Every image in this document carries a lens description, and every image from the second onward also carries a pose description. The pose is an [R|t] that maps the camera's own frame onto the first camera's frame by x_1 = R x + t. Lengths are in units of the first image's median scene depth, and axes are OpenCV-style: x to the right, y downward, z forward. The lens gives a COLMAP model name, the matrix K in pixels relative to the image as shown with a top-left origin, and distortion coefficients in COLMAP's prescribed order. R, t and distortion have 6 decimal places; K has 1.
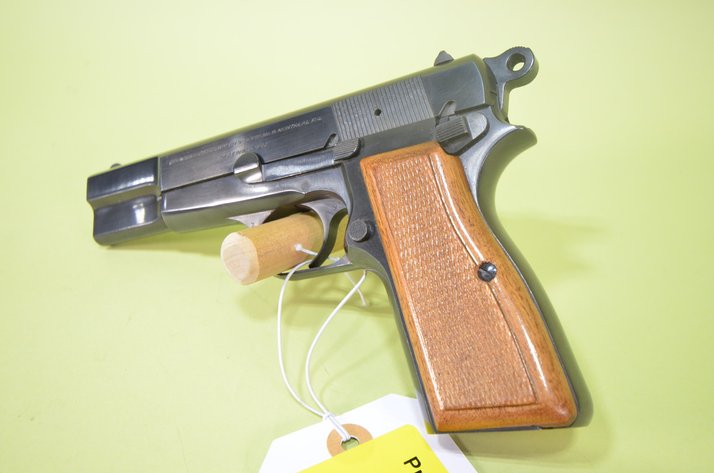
lens RADIAL K [[699.7, 0, 360.3], [0, 699.7, 250.7], [0, 0, 1]] dist [0.016889, 0.028555]
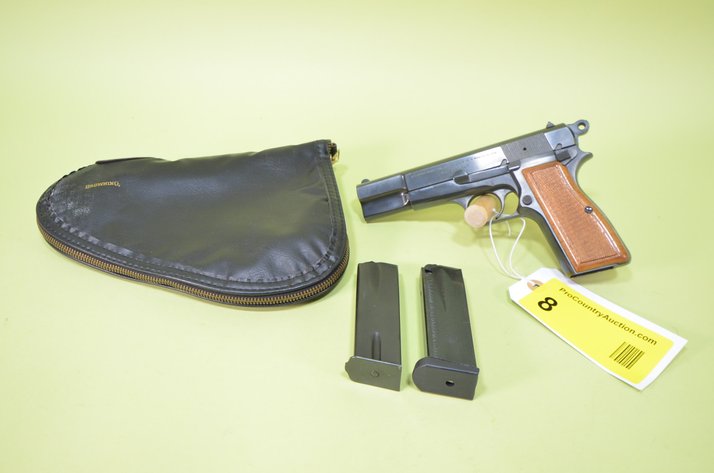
lens RADIAL K [[699.7, 0, 360.3], [0, 699.7, 250.7], [0, 0, 1]] dist [0.016889, 0.028555]
pose [[0.964789, -0.099187, 0.243608, -1.158530], [0.095526, 0.995065, 0.026825, 0.026951], [-0.245067, -0.002609, 0.969503, -1.187001]]
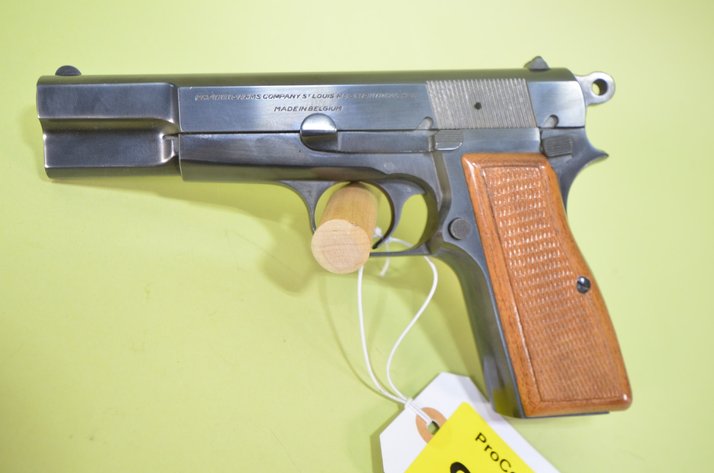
lens RADIAL K [[699.7, 0, 360.3], [0, 699.7, 250.7], [0, 0, 1]] dist [0.016889, 0.028555]
pose [[0.814573, 0.018852, 0.579755, -0.710864], [-0.153853, 0.970696, 0.184603, -0.162746], [-0.559286, -0.239569, 0.793603, 0.270918]]
